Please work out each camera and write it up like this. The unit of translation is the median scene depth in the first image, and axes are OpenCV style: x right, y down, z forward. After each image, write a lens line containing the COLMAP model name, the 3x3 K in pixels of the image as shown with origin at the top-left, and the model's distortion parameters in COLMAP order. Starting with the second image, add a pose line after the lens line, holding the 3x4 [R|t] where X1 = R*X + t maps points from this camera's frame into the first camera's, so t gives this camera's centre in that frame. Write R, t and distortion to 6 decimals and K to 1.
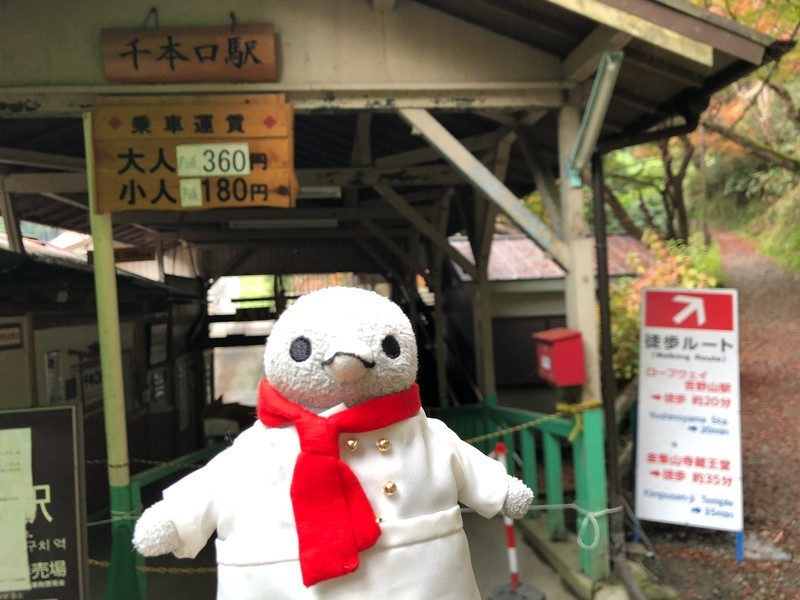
lens RADIAL K [[652.9, 0, 399.8], [0, 652.9, 303.2], [0, 0, 1]] dist [0.003847, 0.011901]
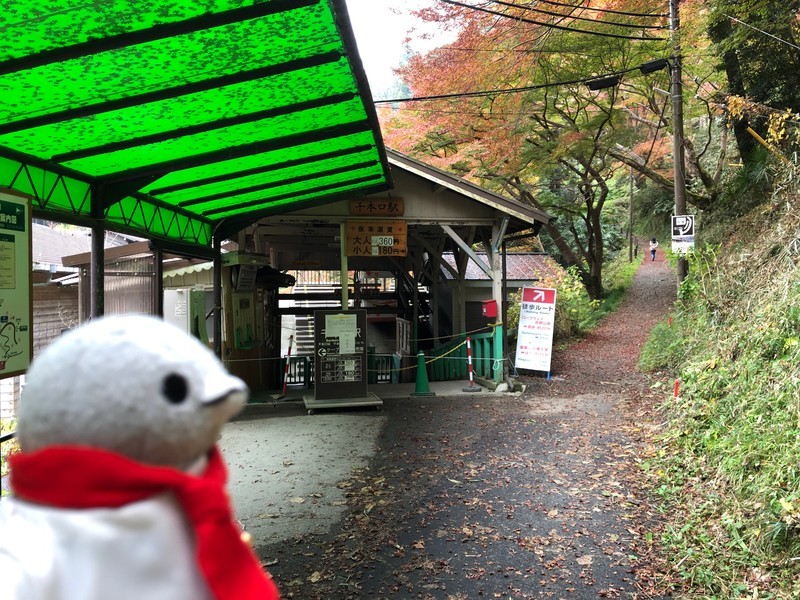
lens RADIAL K [[652.9, 0, 400.6], [0, 652.9, 296.9], [0, 0, 1]] dist [0.003847, 0.011901]
pose [[0.997953, 0.039669, 0.050168, -0.316467], [-0.039981, 0.999187, 0.005220, 0.029810], [-0.049920, -0.007215, 0.998727, -1.987594]]
